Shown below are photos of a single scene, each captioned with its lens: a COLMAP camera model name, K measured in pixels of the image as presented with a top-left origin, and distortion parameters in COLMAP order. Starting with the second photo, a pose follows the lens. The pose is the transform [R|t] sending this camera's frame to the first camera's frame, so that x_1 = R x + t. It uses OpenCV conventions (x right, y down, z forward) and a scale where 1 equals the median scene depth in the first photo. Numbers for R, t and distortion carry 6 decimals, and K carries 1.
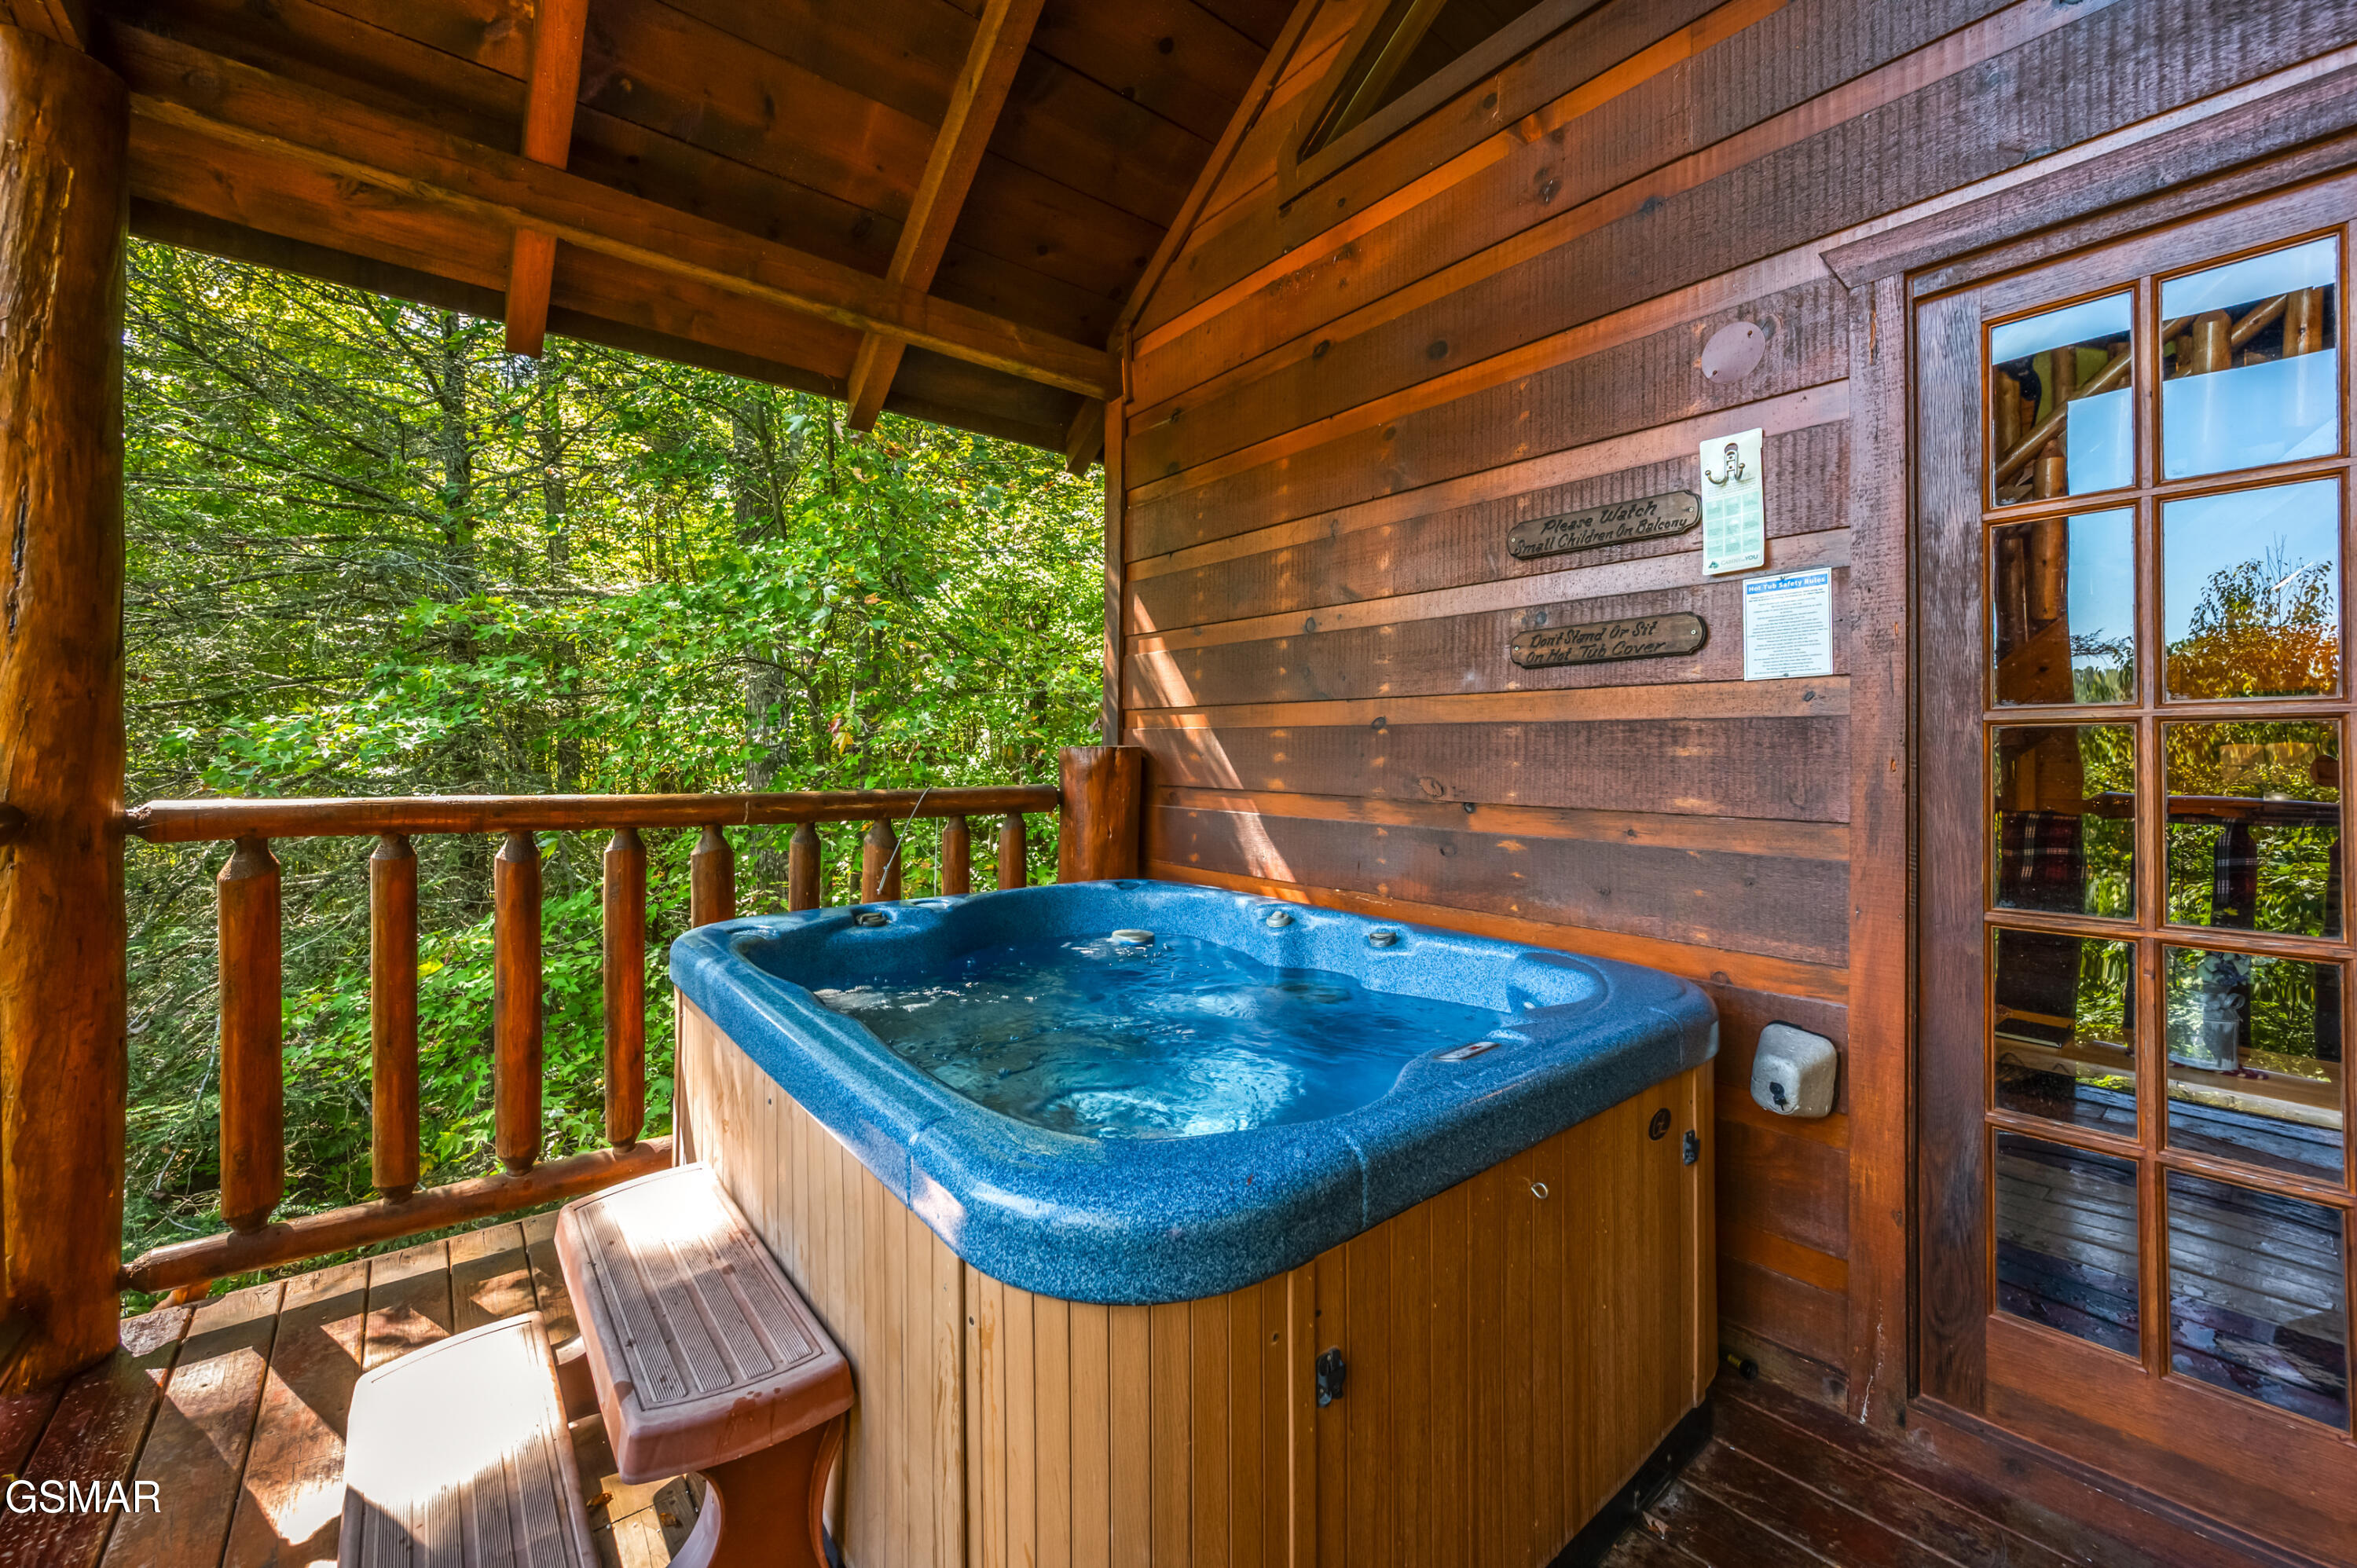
lens RADIAL K [[952.5, 0, 1178.1], [0, 952.5, 747.1], [0, 0, 1]] dist [-0.000311, -0.000151]
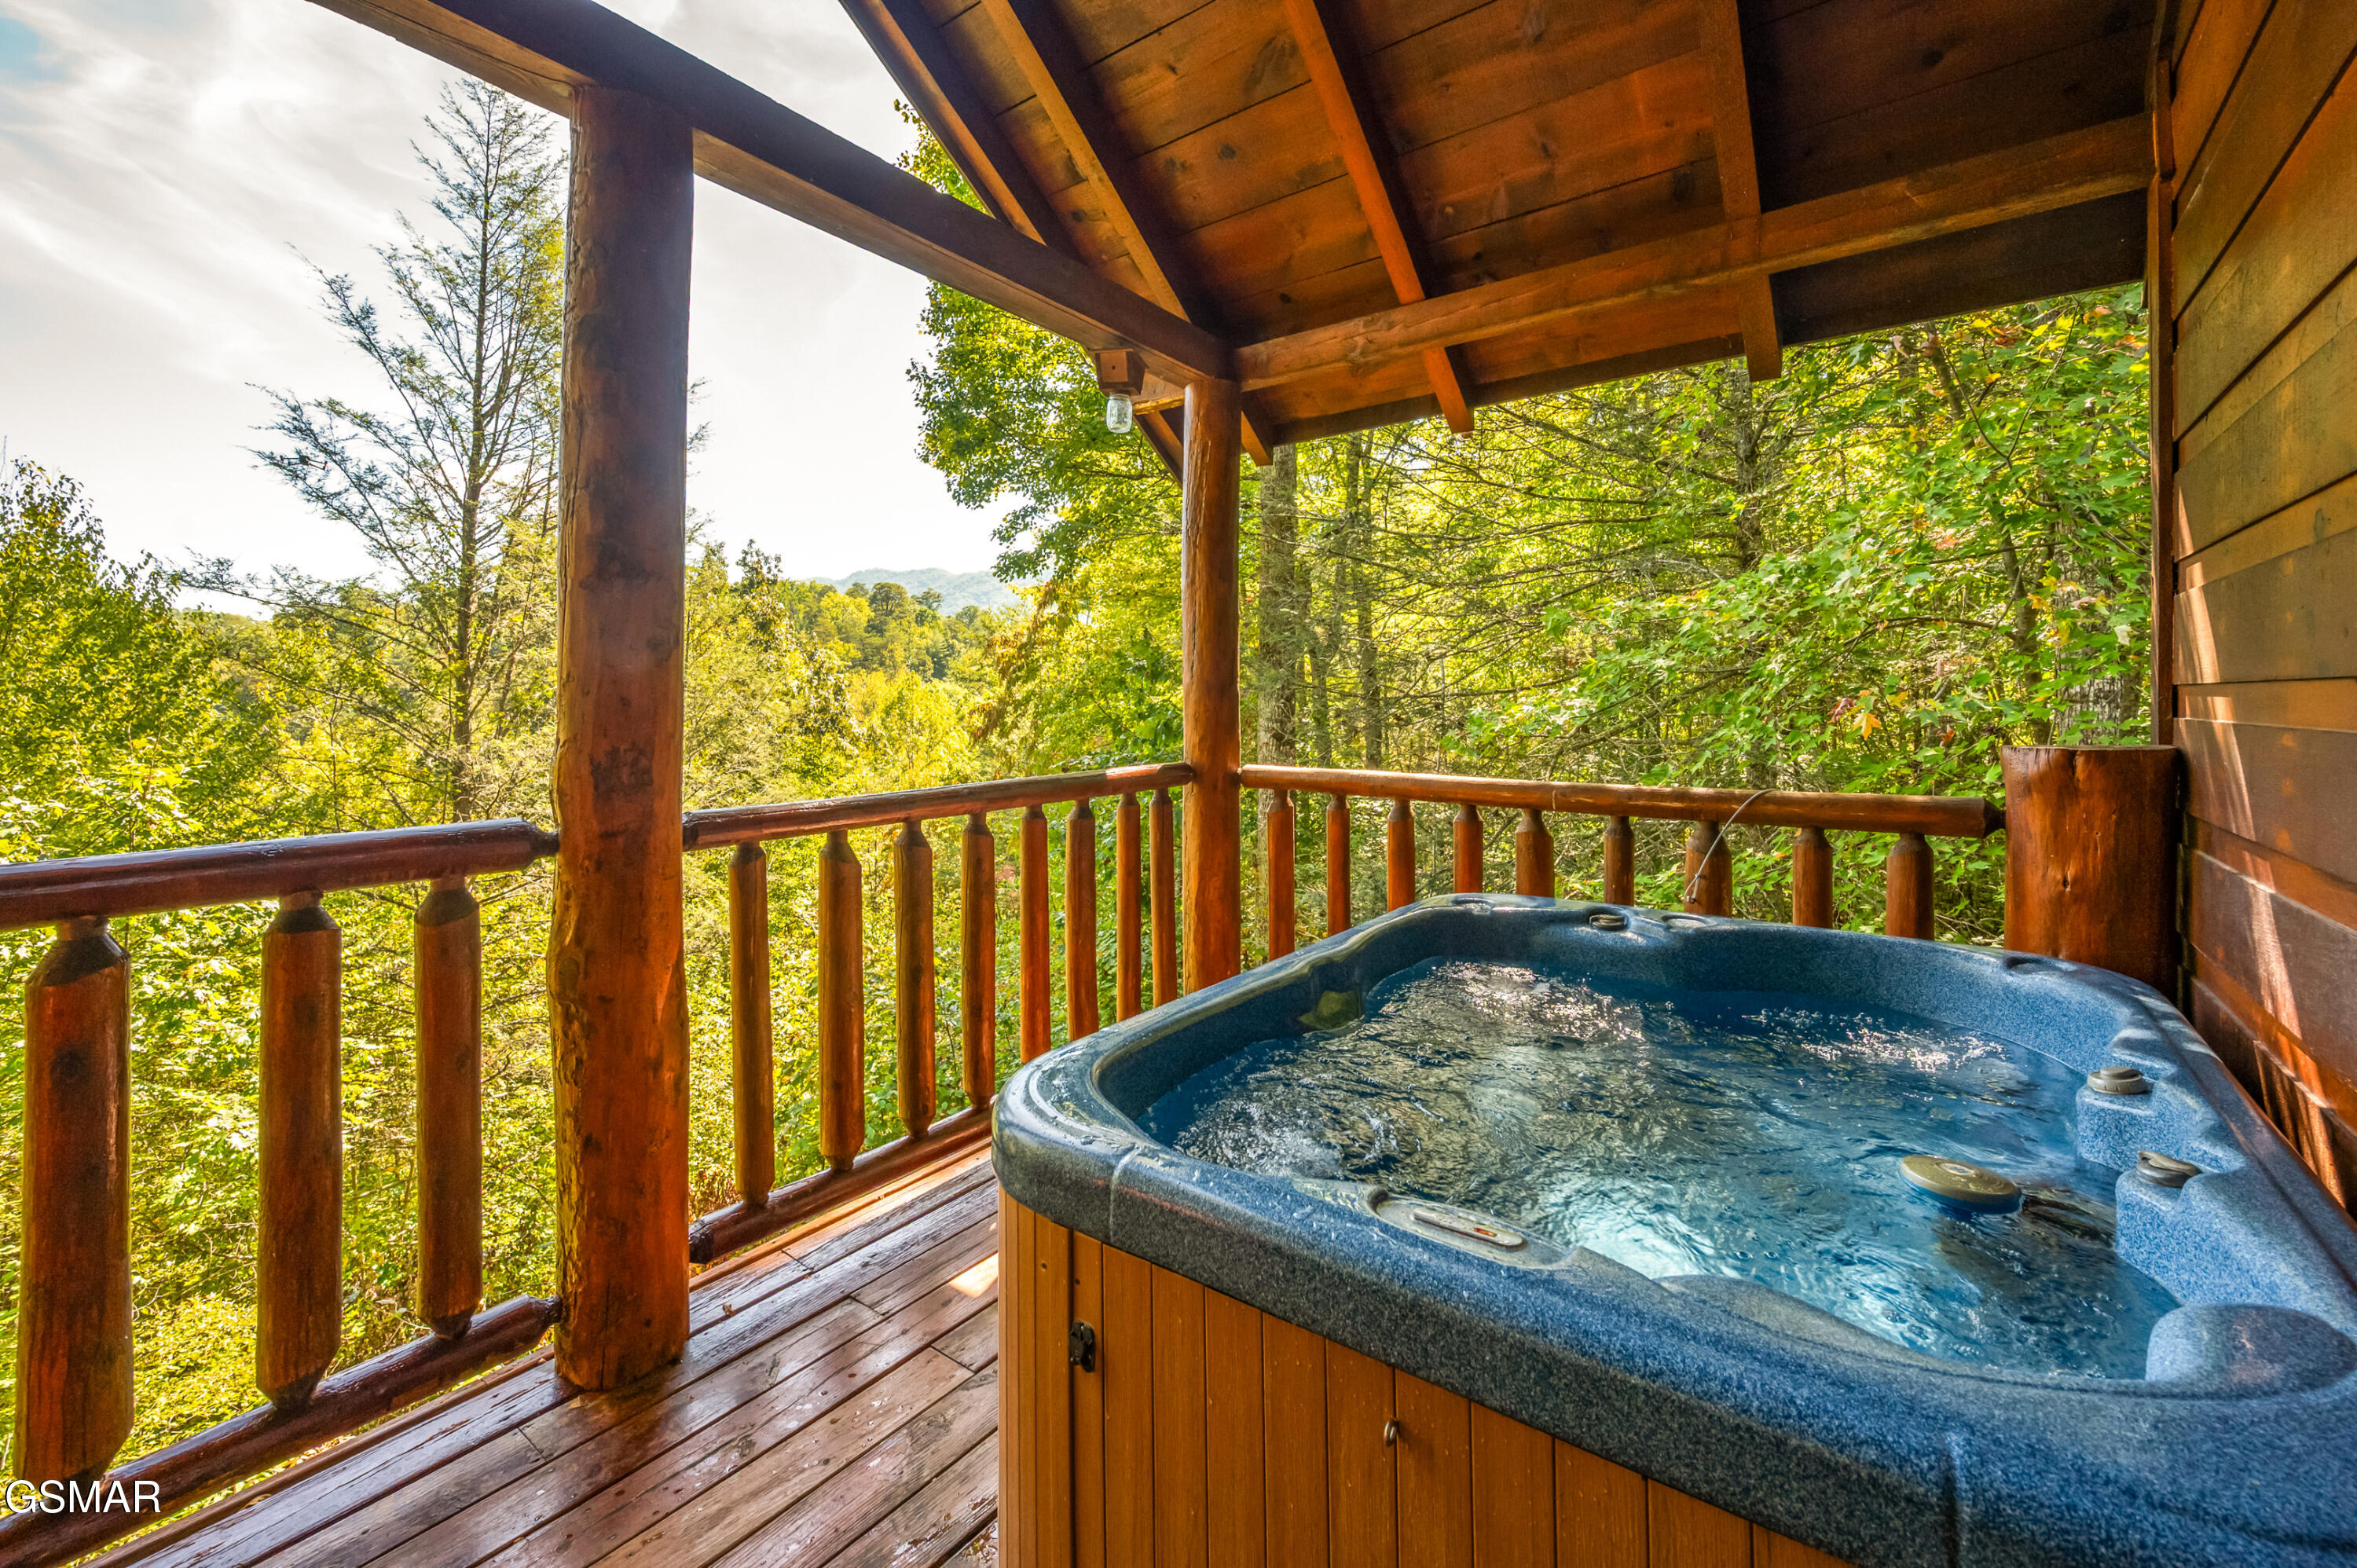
lens RADIAL K [[963.4, 0, 1179.0], [0, 963.4, 689.3], [0, 0, 1]] dist [-0.000772, 0.000228]
pose [[0.233147, -0.020059, -0.972235, 0.631058], [0.008906, 0.999789, -0.018492, -0.050230], [0.972401, -0.004348, 0.233277, 0.400990]]
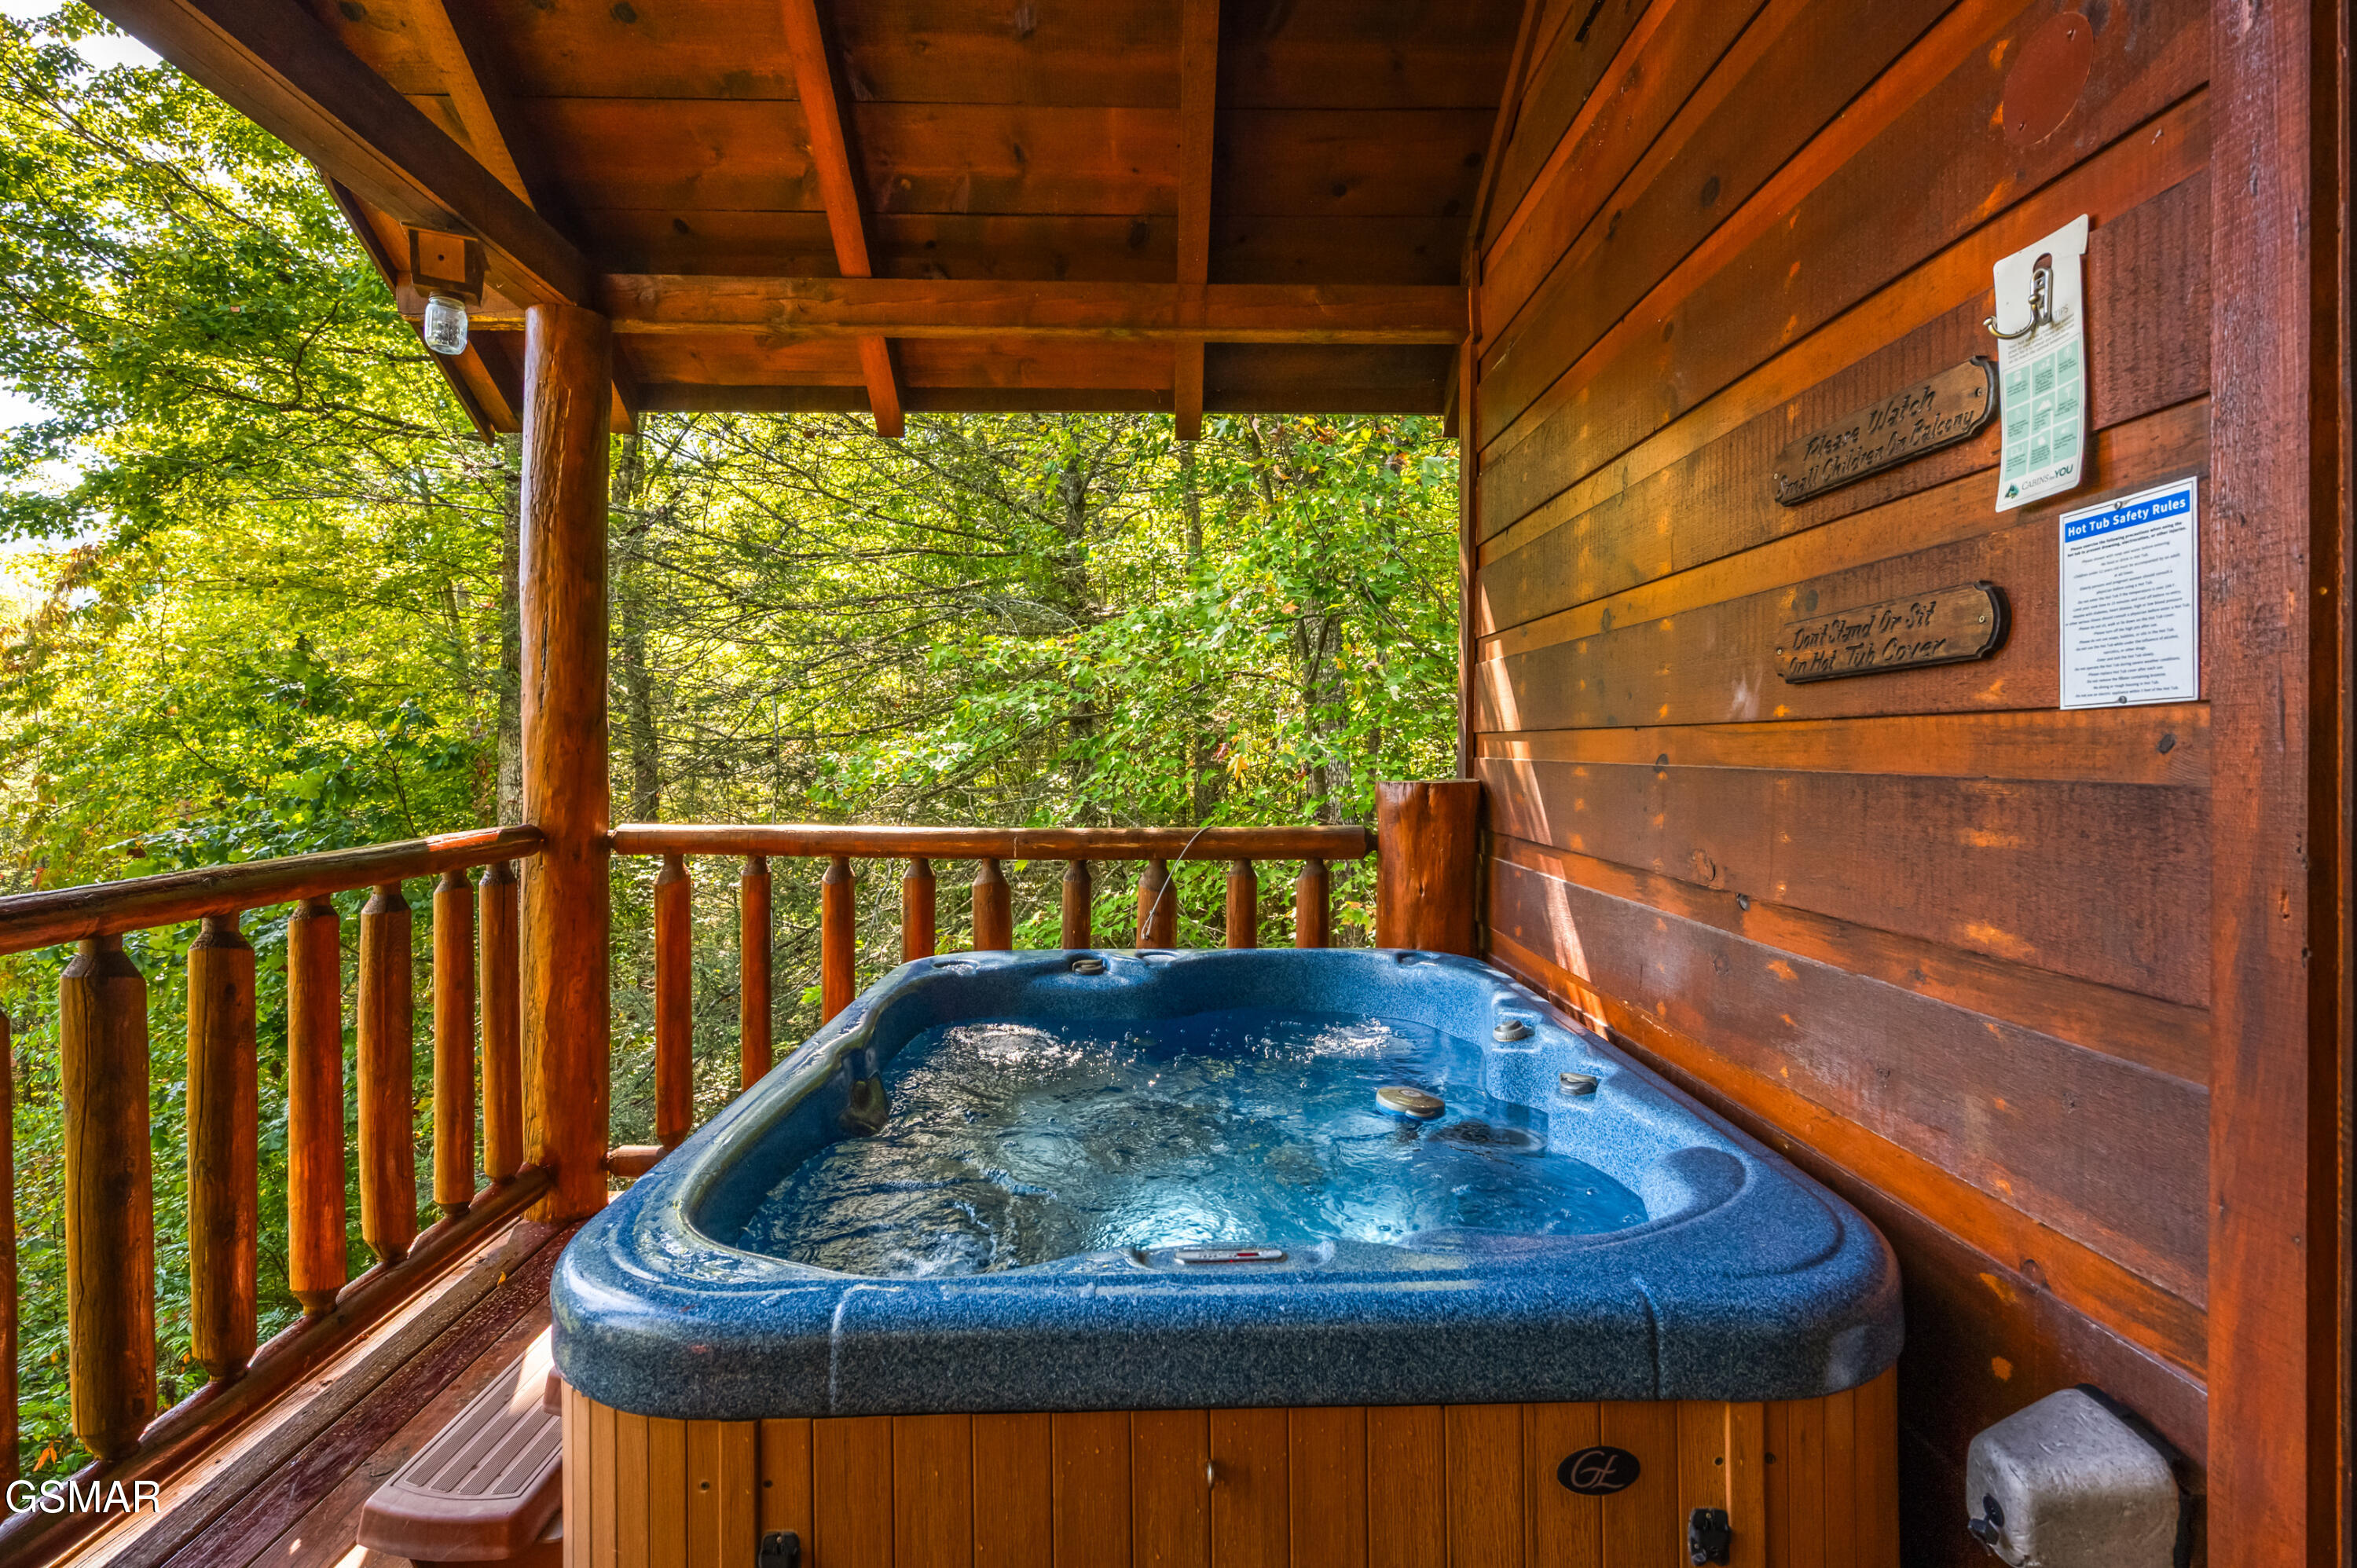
lens RADIAL K [[1119.6, 0, 1167.9], [0, 1119.6, 749.5], [0, 0, 1]] dist [0.002111, 0.000230]
pose [[0.781637, -0.004503, -0.623717, 0.522639], [0.006662, 0.999977, 0.001130, -0.045770], [0.623698, -0.005039, 0.781649, 0.194871]]
